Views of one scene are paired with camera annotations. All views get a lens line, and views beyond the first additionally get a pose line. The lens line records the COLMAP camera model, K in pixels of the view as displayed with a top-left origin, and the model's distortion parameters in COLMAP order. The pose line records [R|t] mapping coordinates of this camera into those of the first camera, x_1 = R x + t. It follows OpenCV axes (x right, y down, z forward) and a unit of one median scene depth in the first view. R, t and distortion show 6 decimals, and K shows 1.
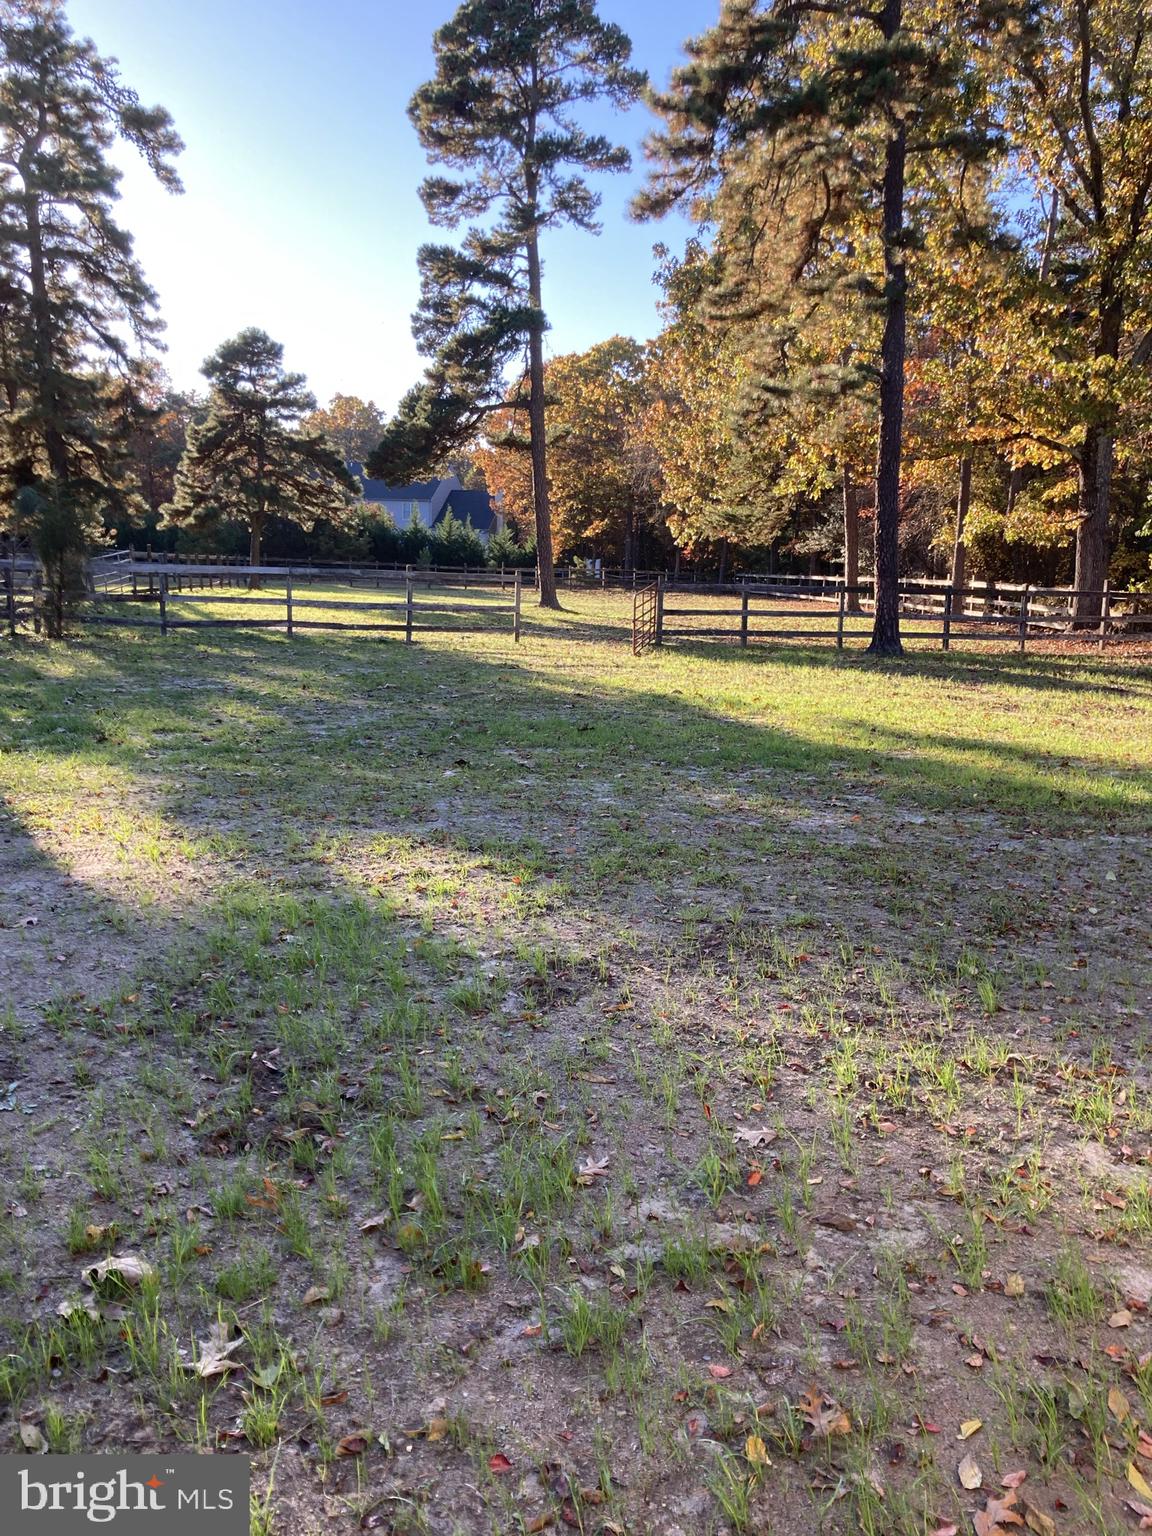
lens RADIAL K [[1236.4, 0, 590.3], [0, 1236.4, 790.3], [0, 0, 1]] dist [0.021782, -0.014450]
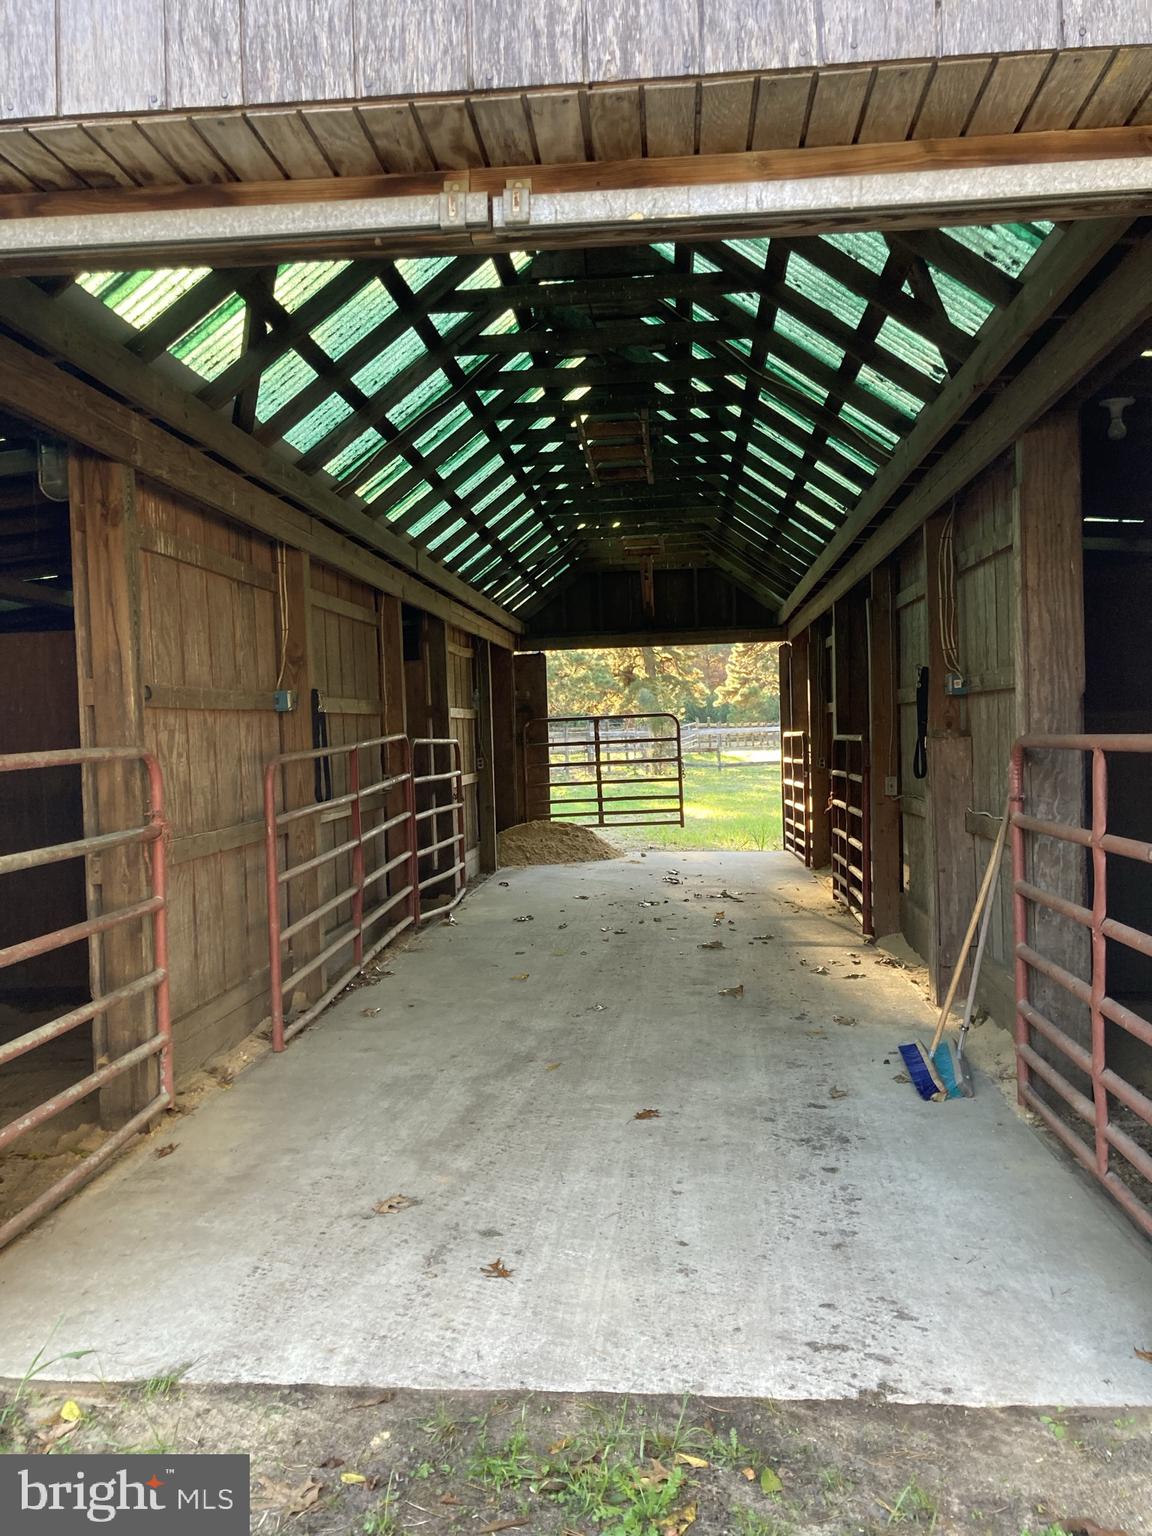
lens RADIAL K [[1236.4, 0, 577.6], [0, 1236.4, 764.3], [0, 0, 1]] dist [0.021782, -0.014450]
pose [[0.903080, -0.050584, -0.426483, 0.192007], [-0.014585, 0.988854, -0.148169, 0.117744], [0.429225, 0.140029, 0.892277, -0.562387]]
